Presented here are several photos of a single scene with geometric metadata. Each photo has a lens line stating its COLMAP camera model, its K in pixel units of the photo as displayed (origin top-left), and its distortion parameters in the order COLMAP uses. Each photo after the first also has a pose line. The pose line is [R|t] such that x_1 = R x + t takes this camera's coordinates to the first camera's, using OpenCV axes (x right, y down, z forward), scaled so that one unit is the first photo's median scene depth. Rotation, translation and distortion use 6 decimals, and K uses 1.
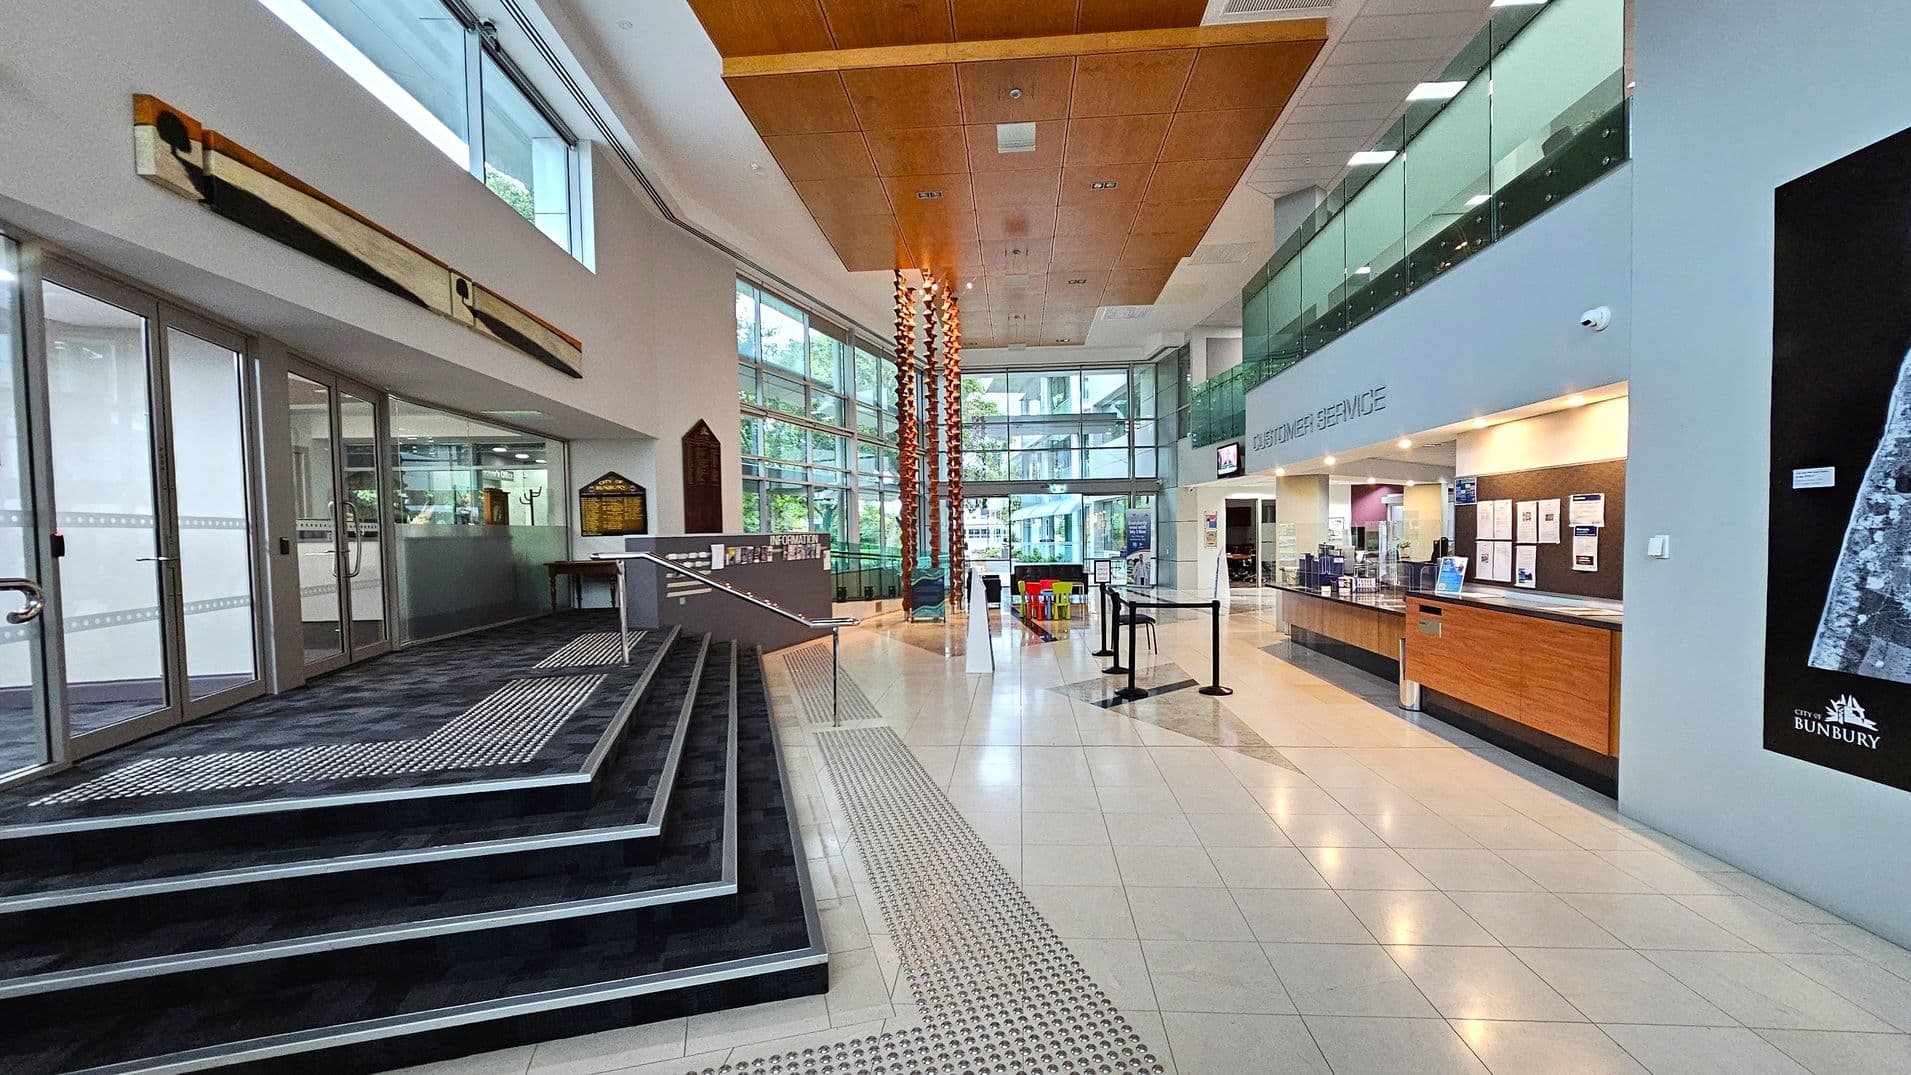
lens RADIAL K [[783.3, 0, 954.3], [0, 783.3, 561.9], [0, 0, 1]] dist [-0.001708, 0.000165]
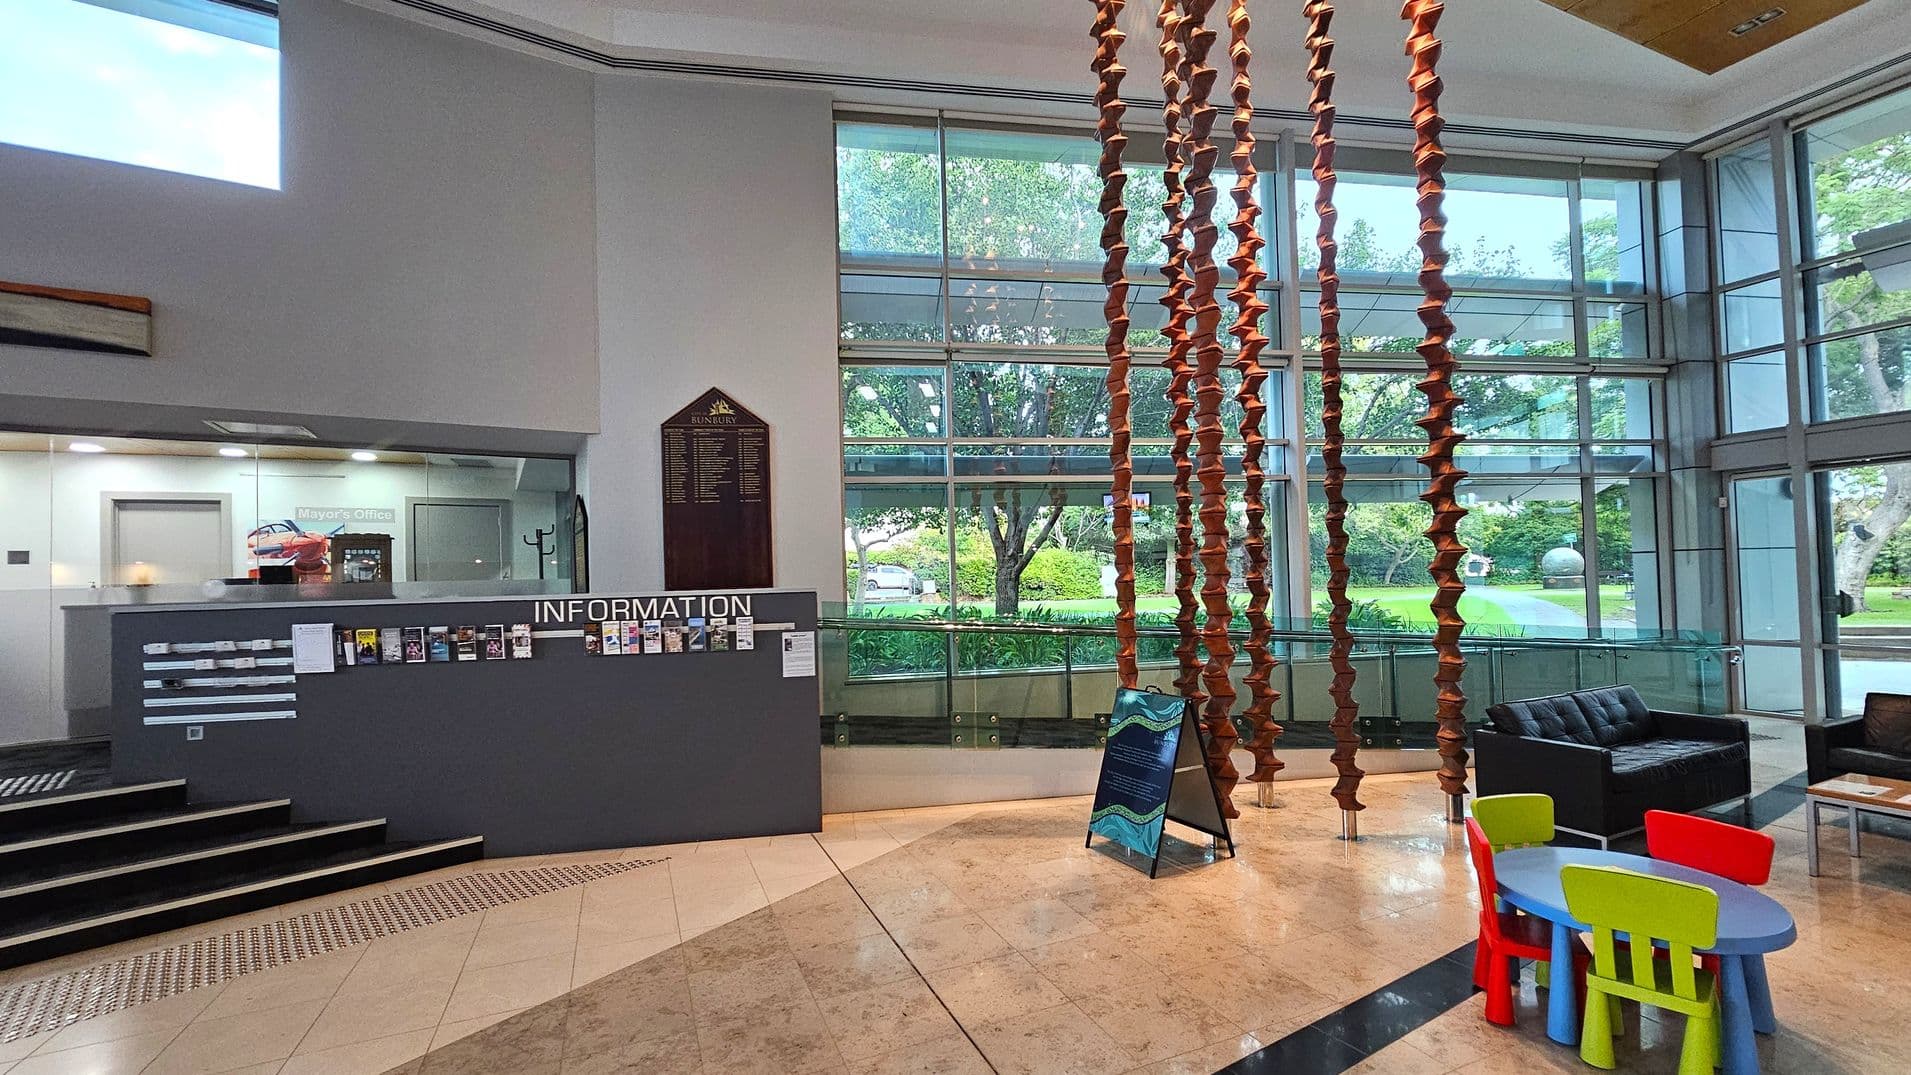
lens RADIAL K [[783.3, 0, 954.3], [0, 783.3, 561.9], [0, 0, 1]] dist [-0.001708, 0.000165]
pose [[0.469930, -0.018945, -0.882500, 0.487505], [-0.015470, 0.999439, -0.029694, -0.078627], [0.882568, 0.027606, 0.469373, 1.673562]]
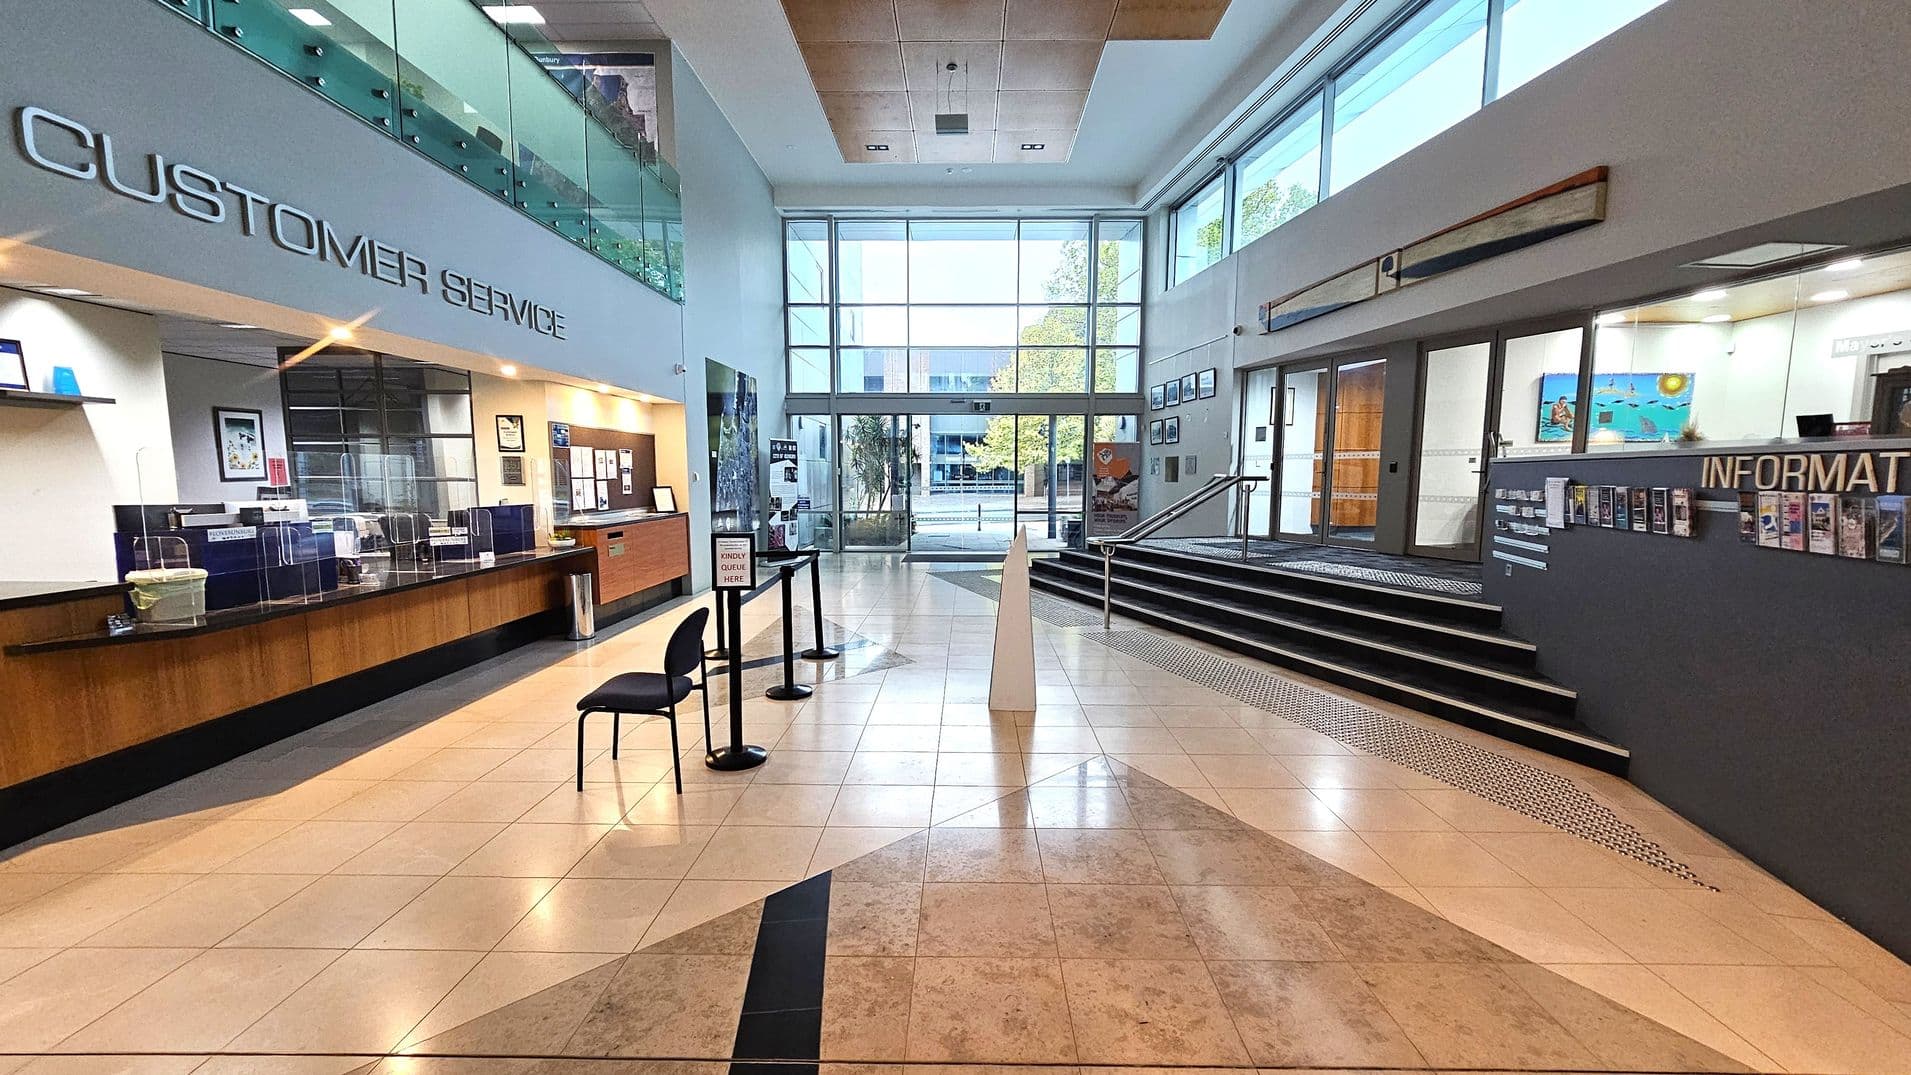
lens RADIAL K [[783.3, 0, 954.3], [0, 783.3, 561.9], [0, 0, 1]] dist [-0.001708, 0.000165]
pose [[-0.997718, 0.023976, -0.063112, 0.155005], [0.014086, 0.988168, 0.152726, -0.074031], [0.066027, 0.151488, -0.986251, 2.175568]]
